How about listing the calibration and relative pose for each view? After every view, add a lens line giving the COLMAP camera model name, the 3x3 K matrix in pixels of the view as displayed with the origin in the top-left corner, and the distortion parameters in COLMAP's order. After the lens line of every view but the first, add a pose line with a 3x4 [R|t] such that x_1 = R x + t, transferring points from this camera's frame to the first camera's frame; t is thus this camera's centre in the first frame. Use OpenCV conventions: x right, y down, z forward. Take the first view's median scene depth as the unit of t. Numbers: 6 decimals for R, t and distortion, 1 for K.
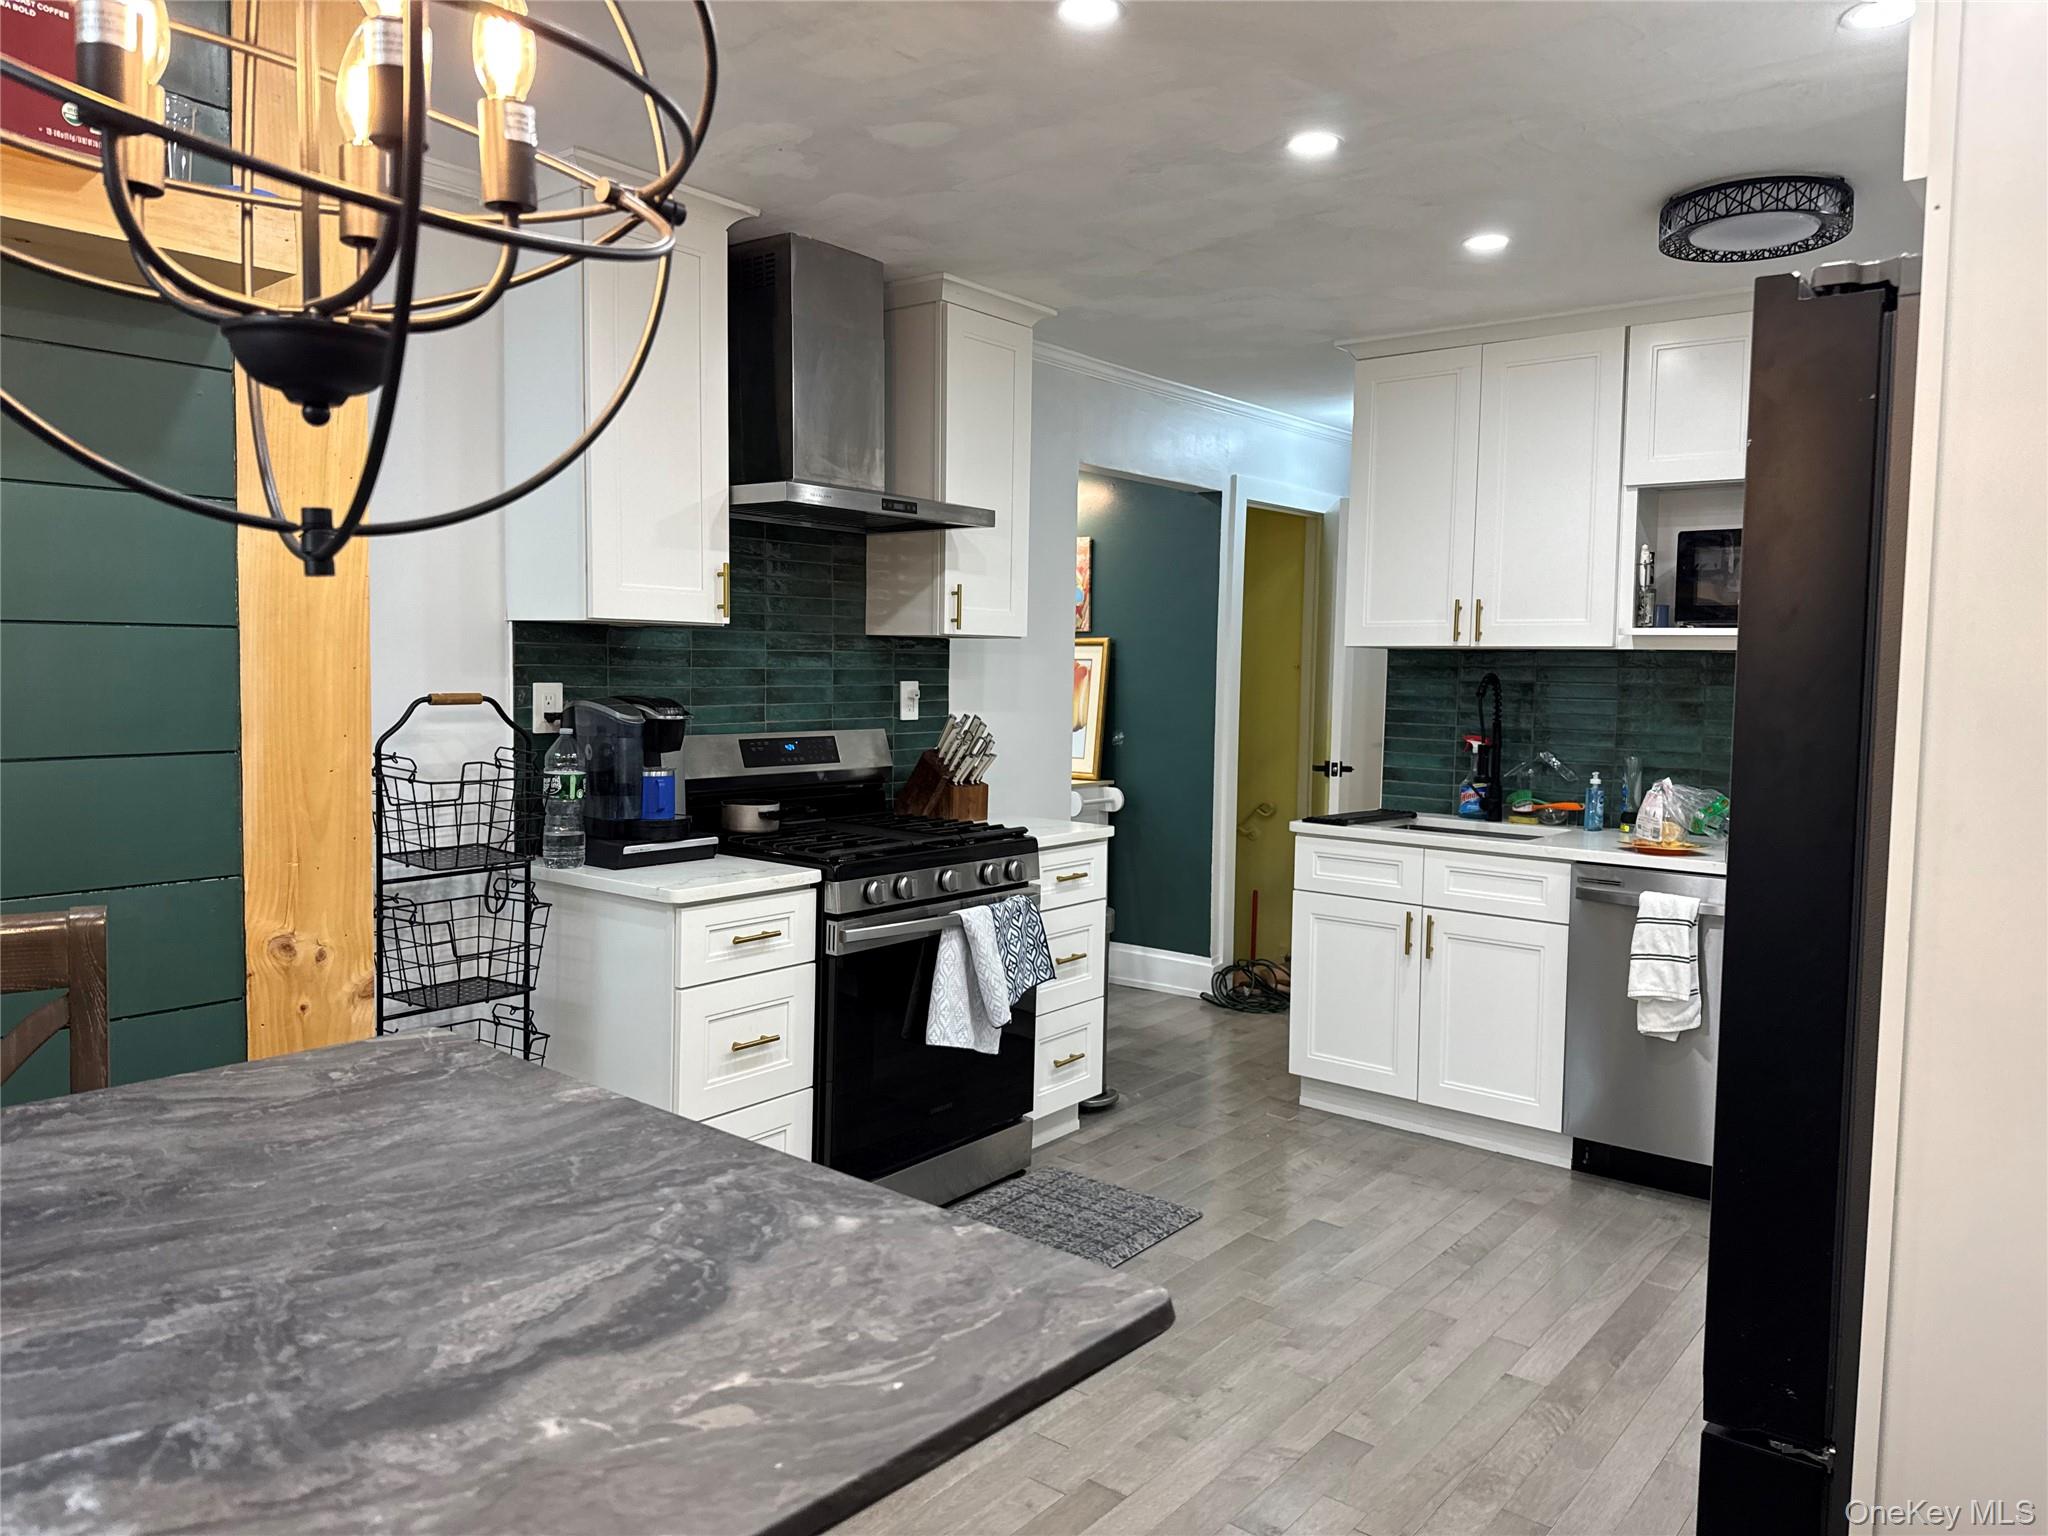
lens RADIAL K [[1442.3, 0, 1037.2], [0, 1442.3, 752.2], [0, 0, 1]] dist [0.039915, -0.037062]
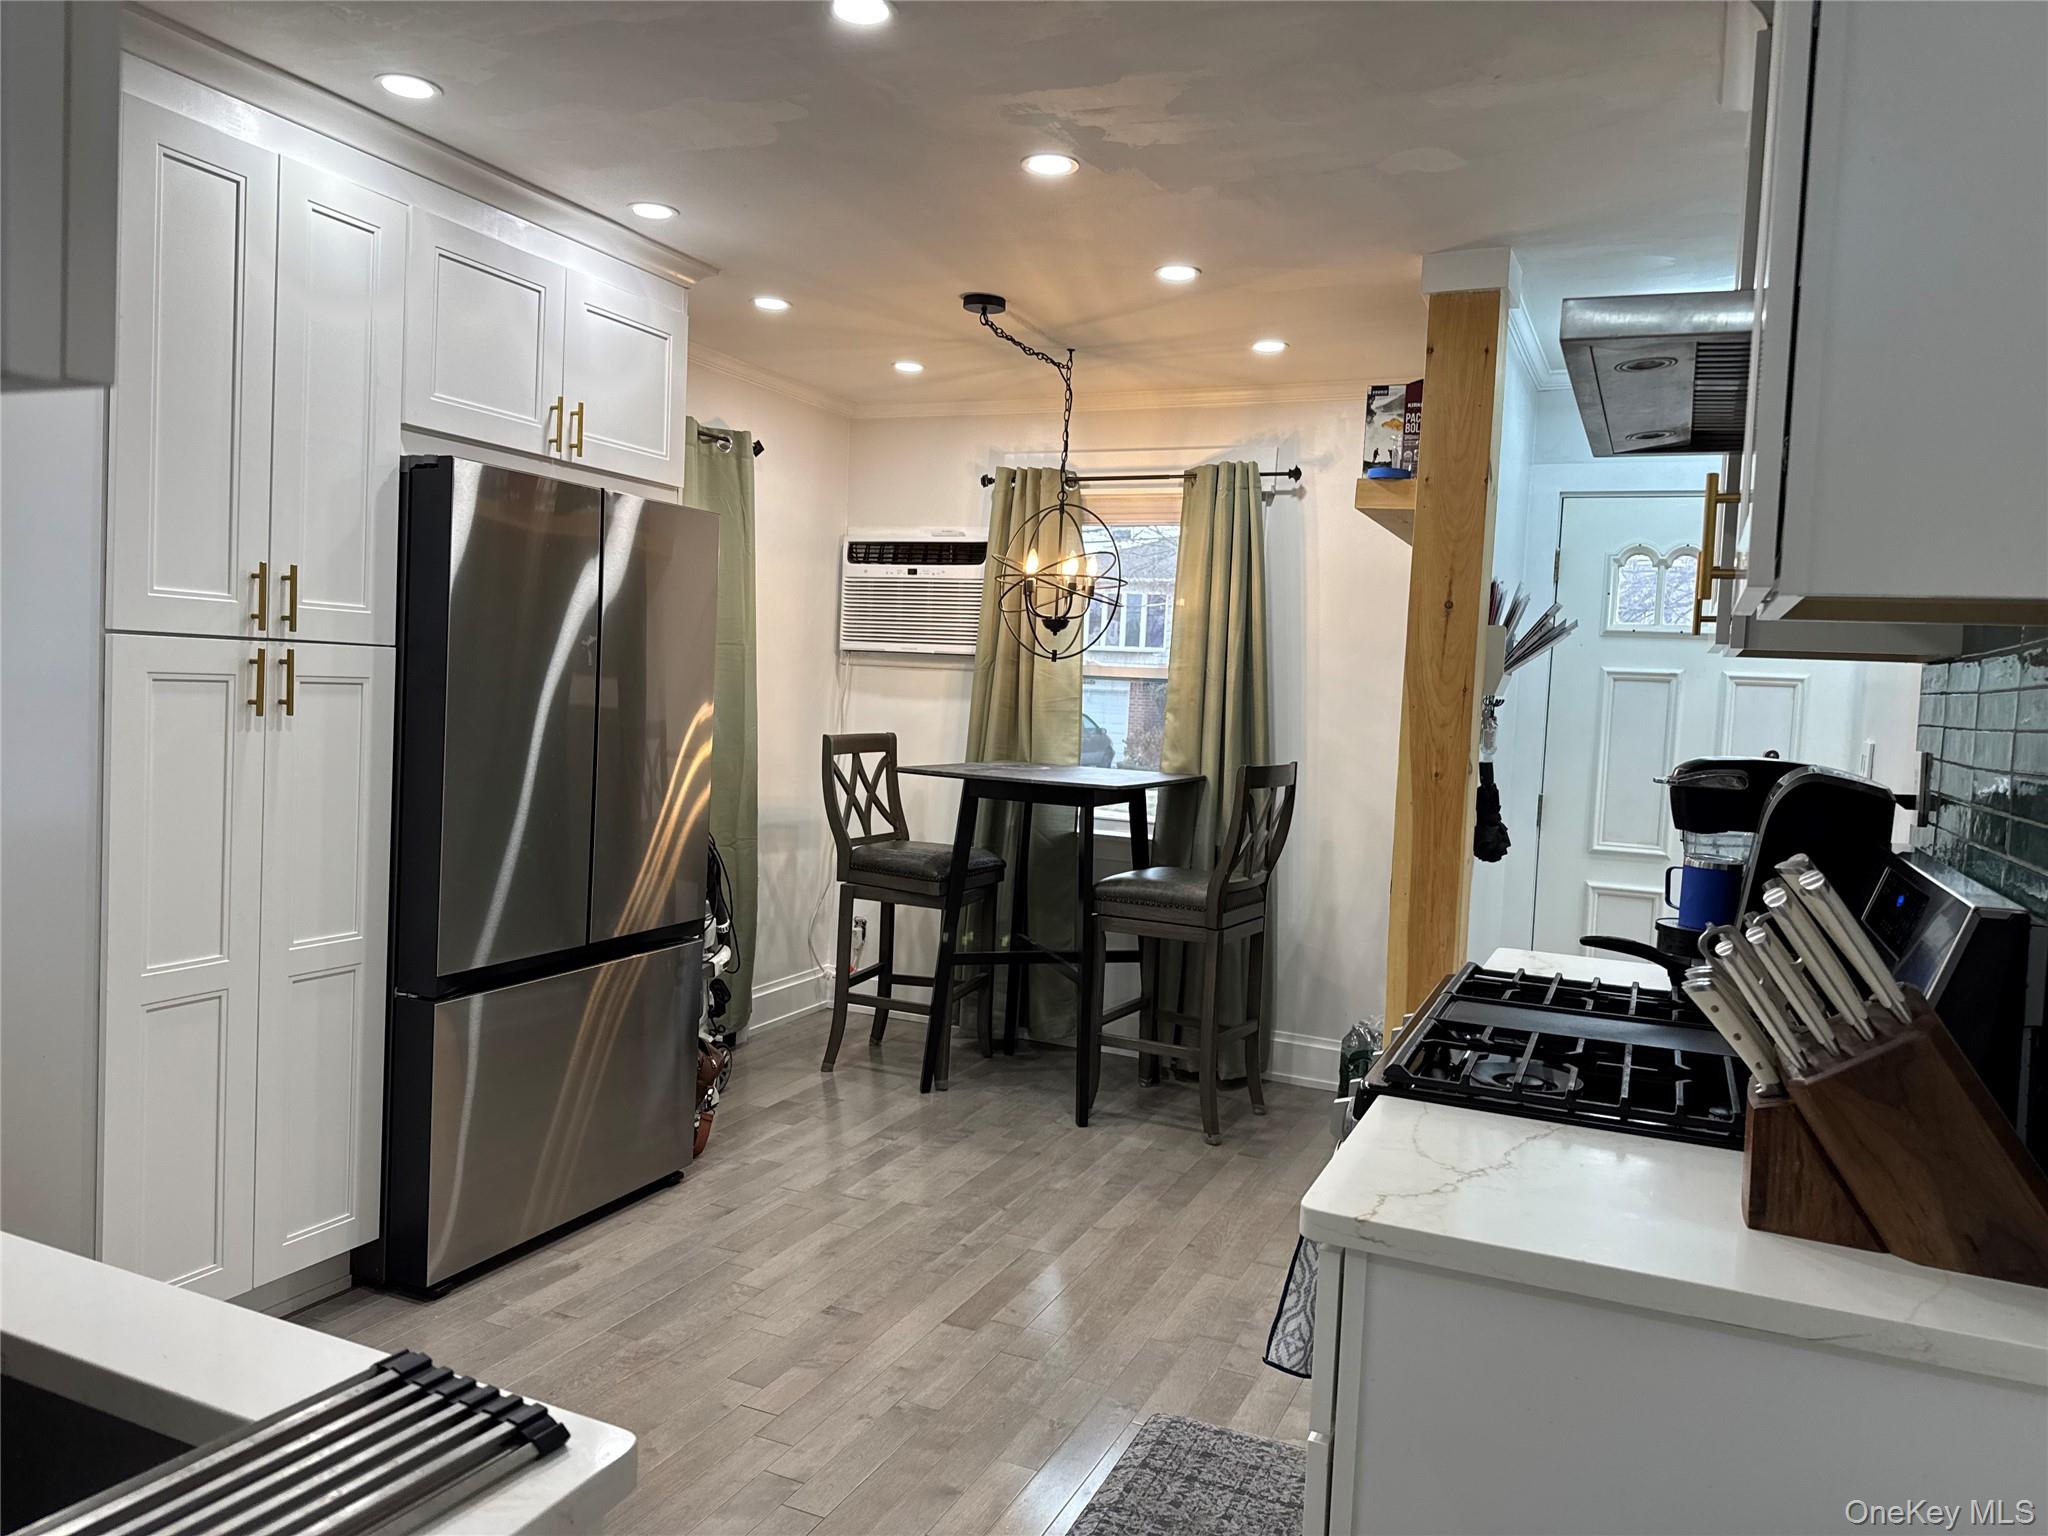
lens RADIAL K [[1442.3, 0, 1017.1], [0, 1442.3, 768.3], [0, 0, 1]] dist [0.039915, -0.037062]
pose [[-0.968855, -0.051174, -0.242282, 0.194407], [-0.081166, 0.989989, 0.115471, -0.068409], [0.233948, 0.131539, -0.963310, 1.282485]]
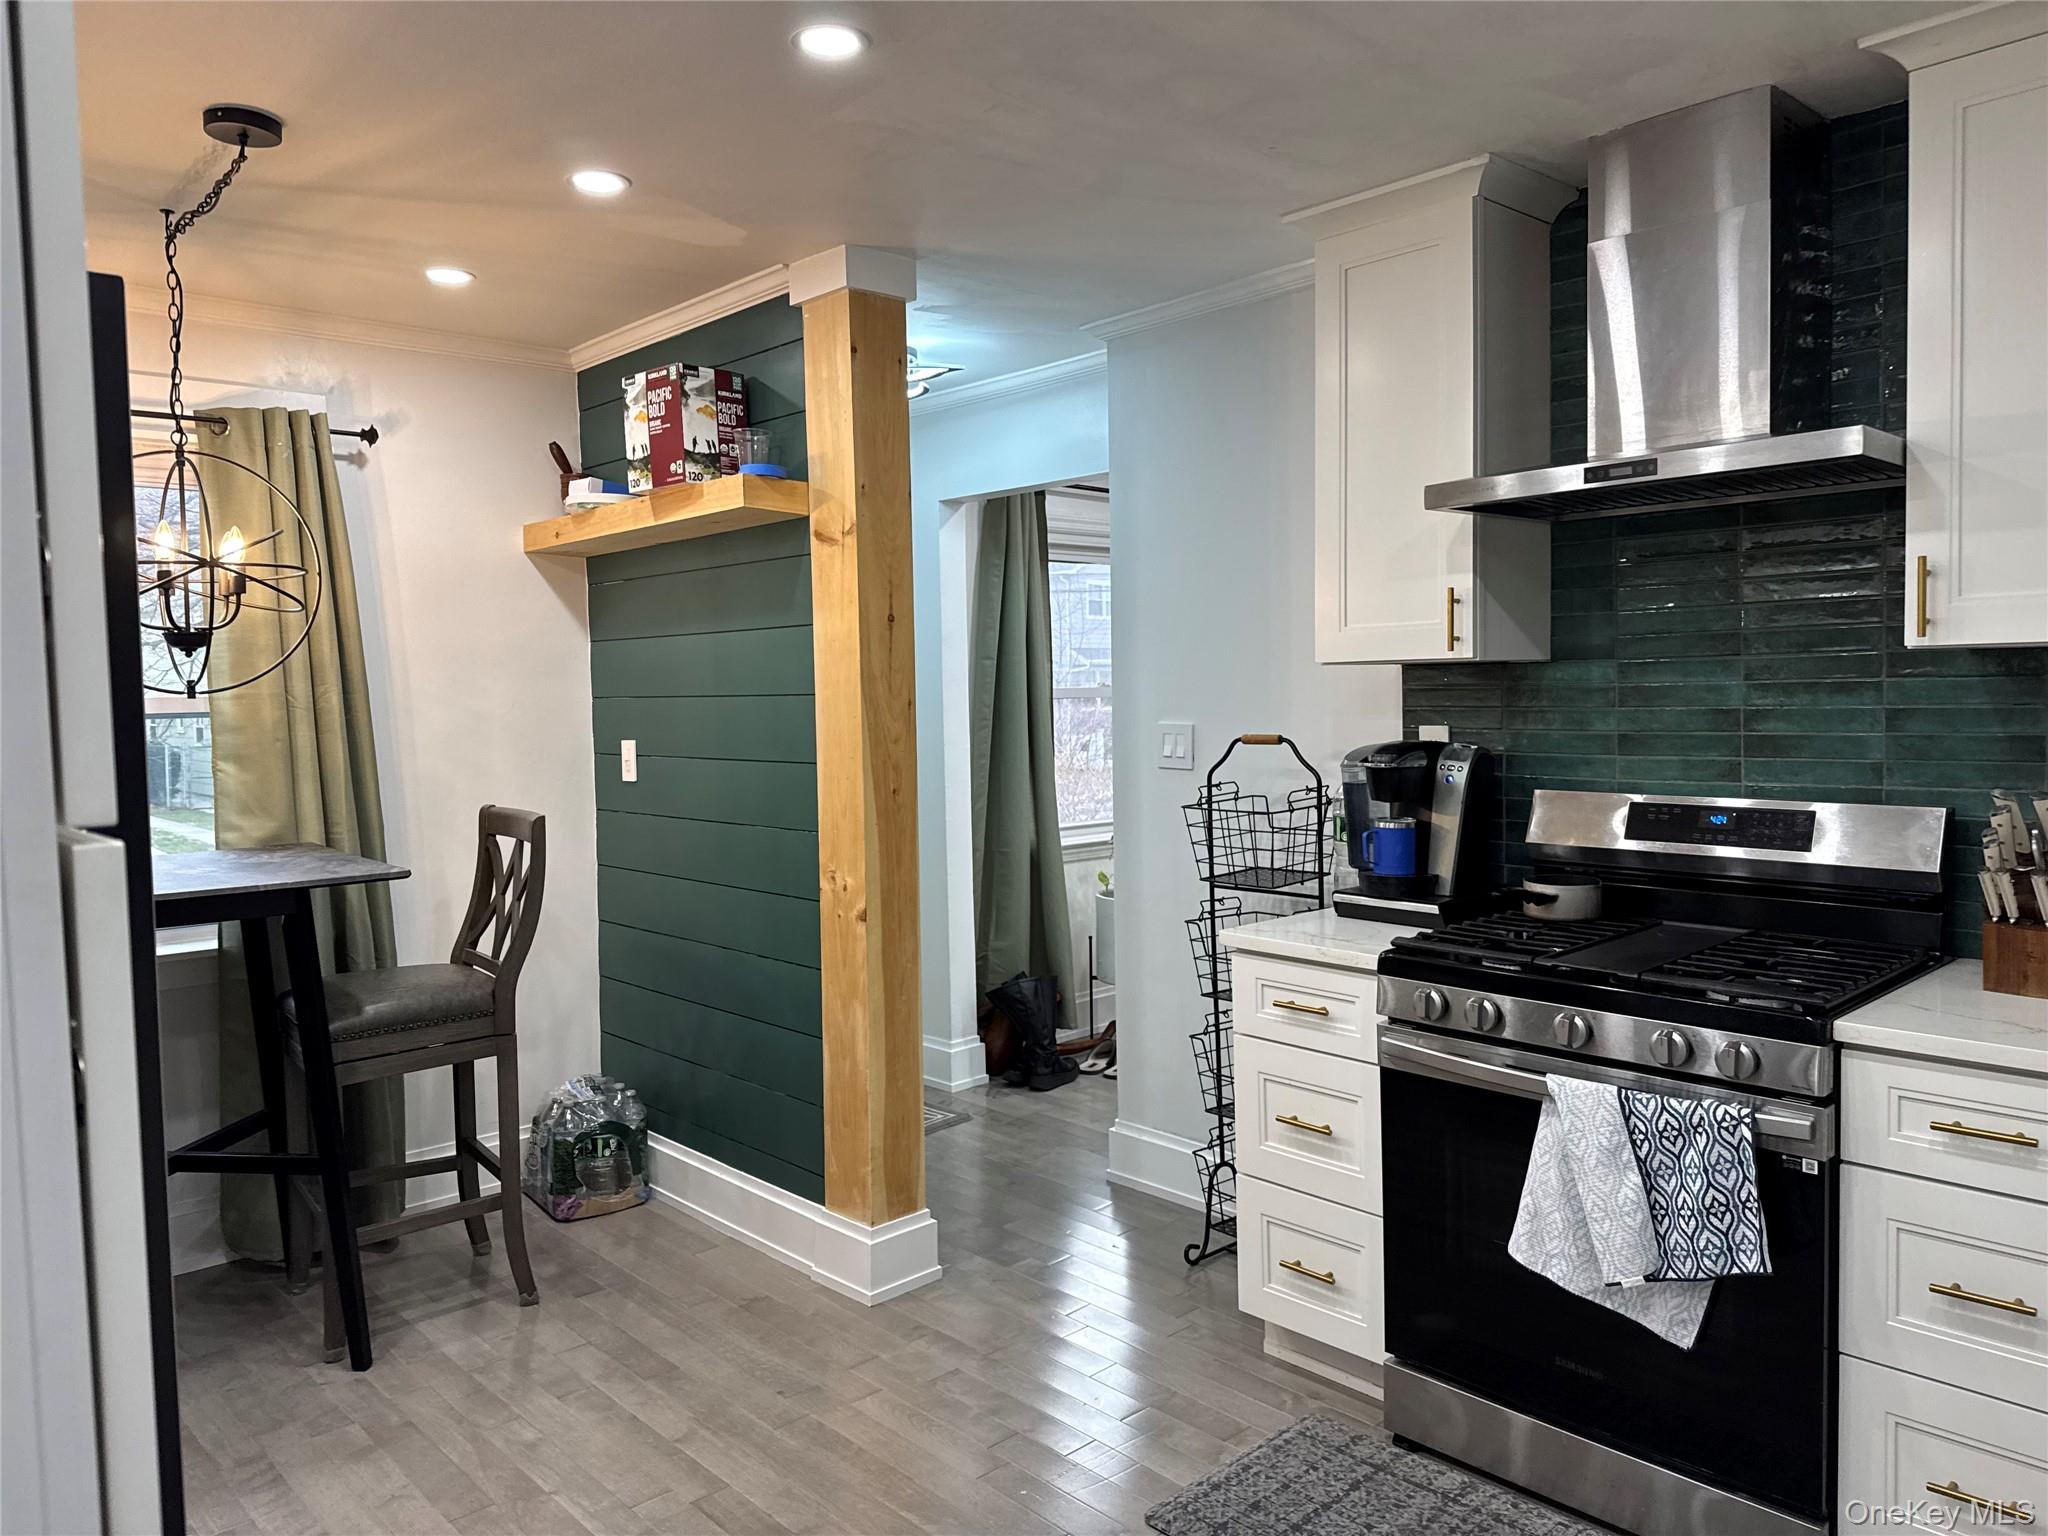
lens RADIAL K [[1442.3, 0, 1031.4], [0, 1442.3, 760.6], [0, 0, 1]] dist [0.039915, -0.037062]
pose [[-0.147644, 0.035353, -0.988409, 0.546174], [-0.047633, 0.997947, 0.042809, -0.043928], [0.987893, 0.053402, -0.145656, 0.729073]]
